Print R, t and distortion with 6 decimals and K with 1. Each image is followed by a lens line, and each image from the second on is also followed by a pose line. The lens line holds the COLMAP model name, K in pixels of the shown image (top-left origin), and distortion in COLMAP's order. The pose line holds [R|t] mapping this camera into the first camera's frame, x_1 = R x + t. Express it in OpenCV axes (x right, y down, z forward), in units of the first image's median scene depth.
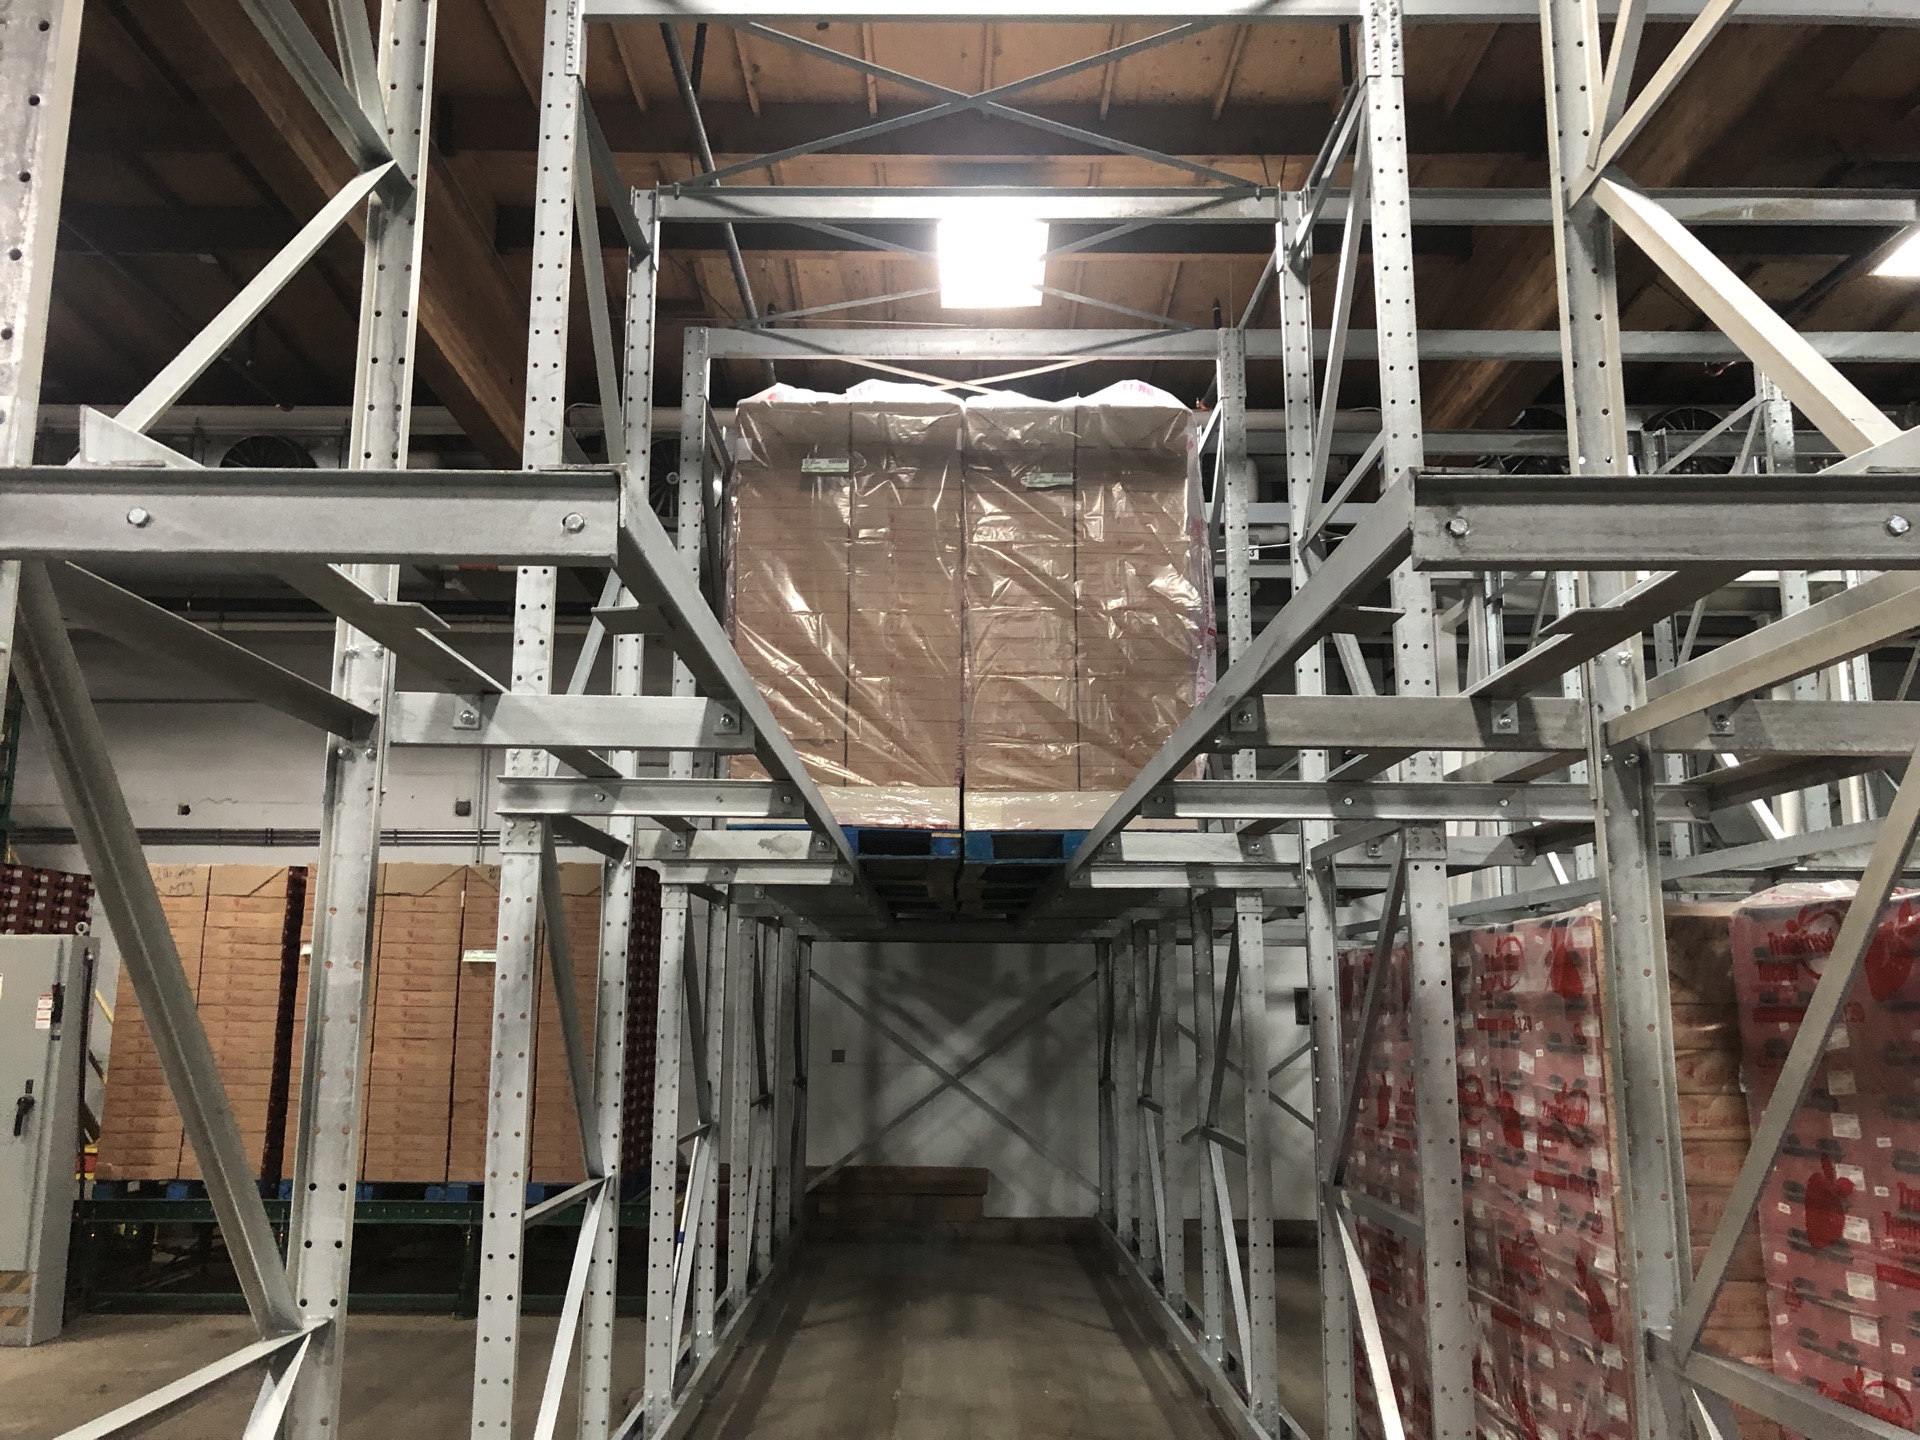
lens RADIAL K [[1576.9, 0, 959.4], [0, 1576.9, 721.5], [0, 0, 1]] dist [0.022394, -0.041773]
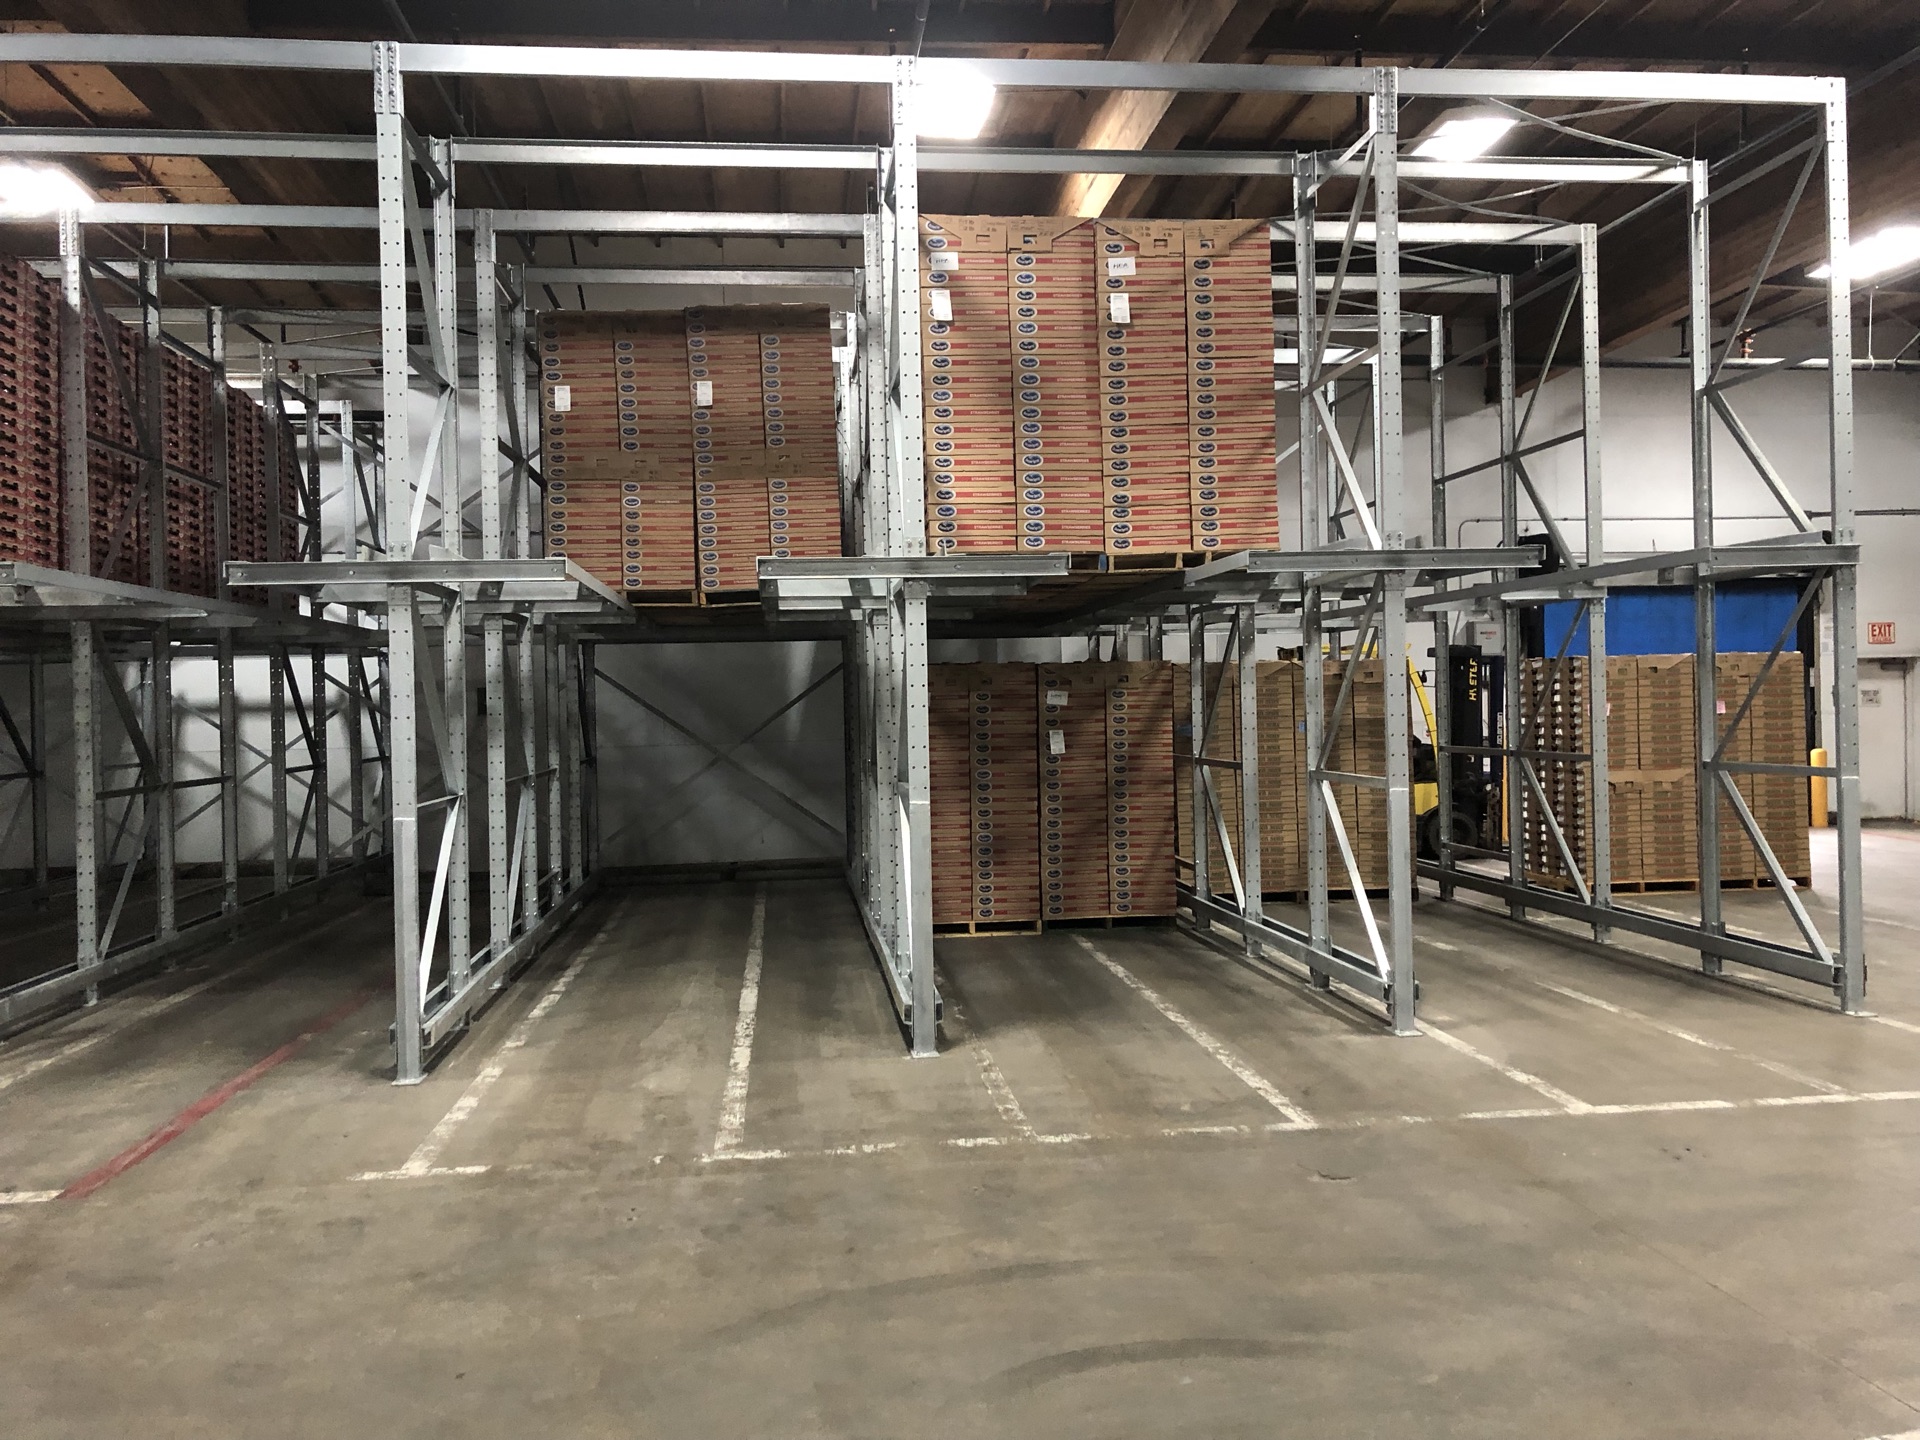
lens RADIAL K [[1576.9, 0, 970.8], [0, 1576.9, 708.0], [0, 0, 1]] dist [0.022394, -0.041773]
pose [[0.993420, -0.023645, 0.112065, 0.107553], [0.003023, 0.983530, 0.180720, -0.084989], [-0.114492, -0.179192, 0.977129, -0.564939]]
